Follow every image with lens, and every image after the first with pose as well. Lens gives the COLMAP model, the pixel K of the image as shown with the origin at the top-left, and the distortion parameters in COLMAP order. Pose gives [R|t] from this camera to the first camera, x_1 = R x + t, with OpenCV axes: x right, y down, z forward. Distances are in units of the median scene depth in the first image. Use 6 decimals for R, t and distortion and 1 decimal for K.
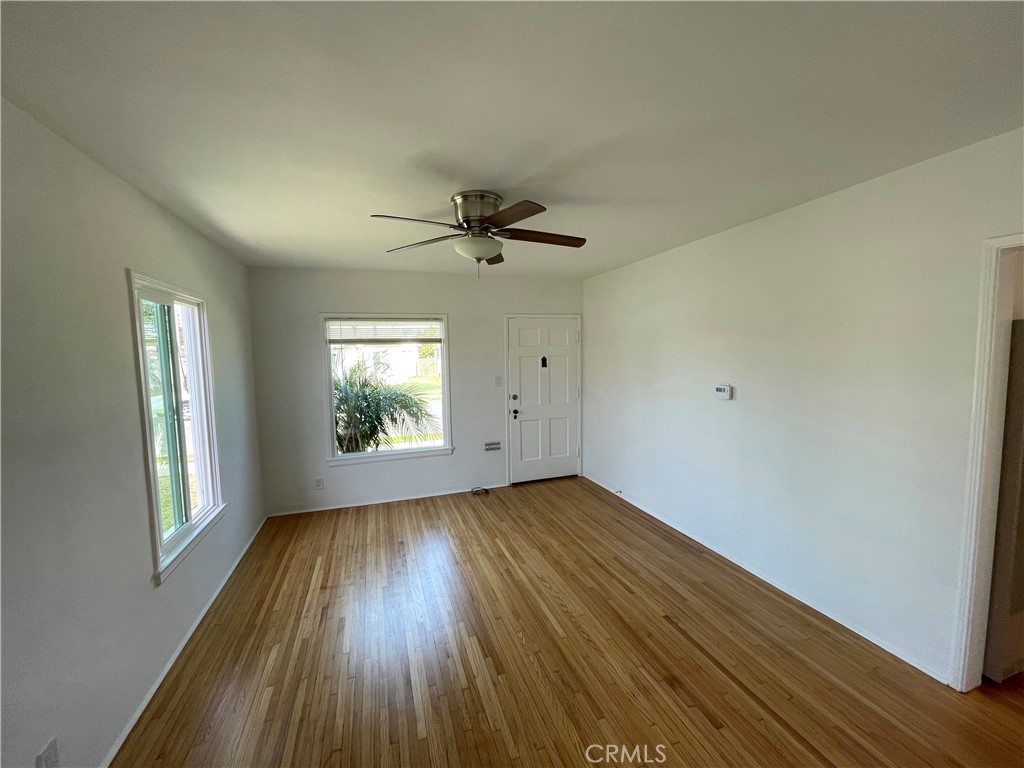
lens RADIAL K [[408.4, 0, 517.2], [0, 408.4, 381.7], [0, 0, 1]] dist [-0.004489, -0.000577]
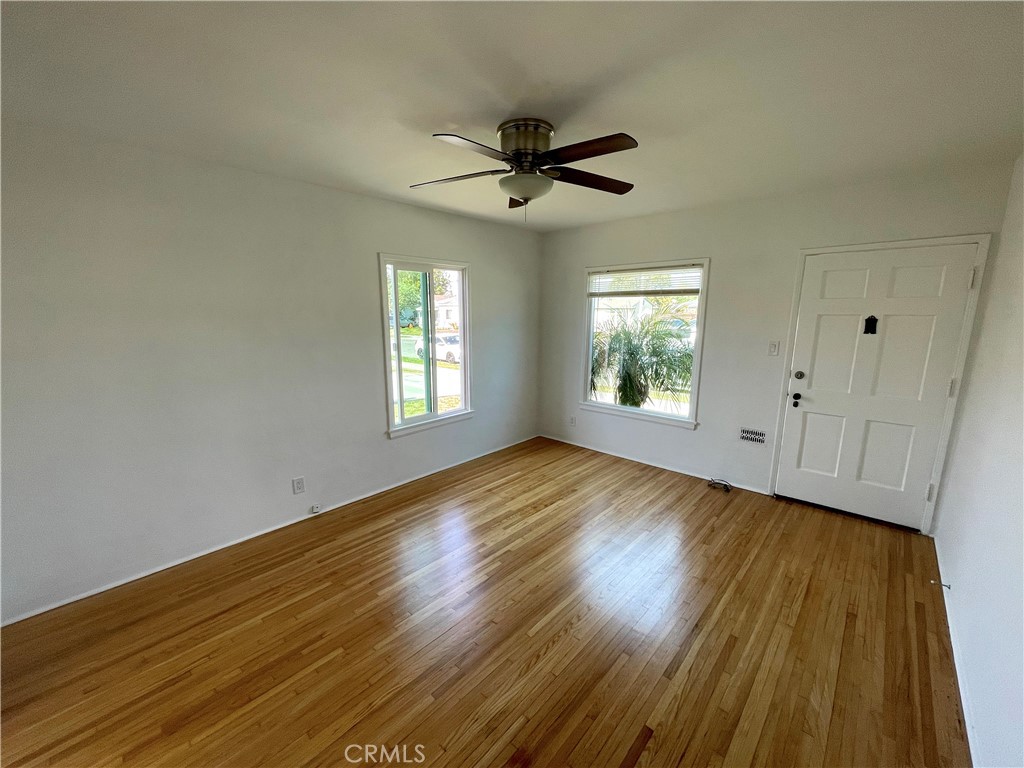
lens RADIAL K [[408.4, 0, 511.6], [0, 408.4, 390.3], [0, 0, 1]] dist [-0.004489, -0.000577]
pose [[0.480125, 0.186650, -0.857112, 0.397897], [-0.073649, 0.982228, 0.172640, -0.021758], [0.874103, -0.019764, 0.485339, 0.290332]]
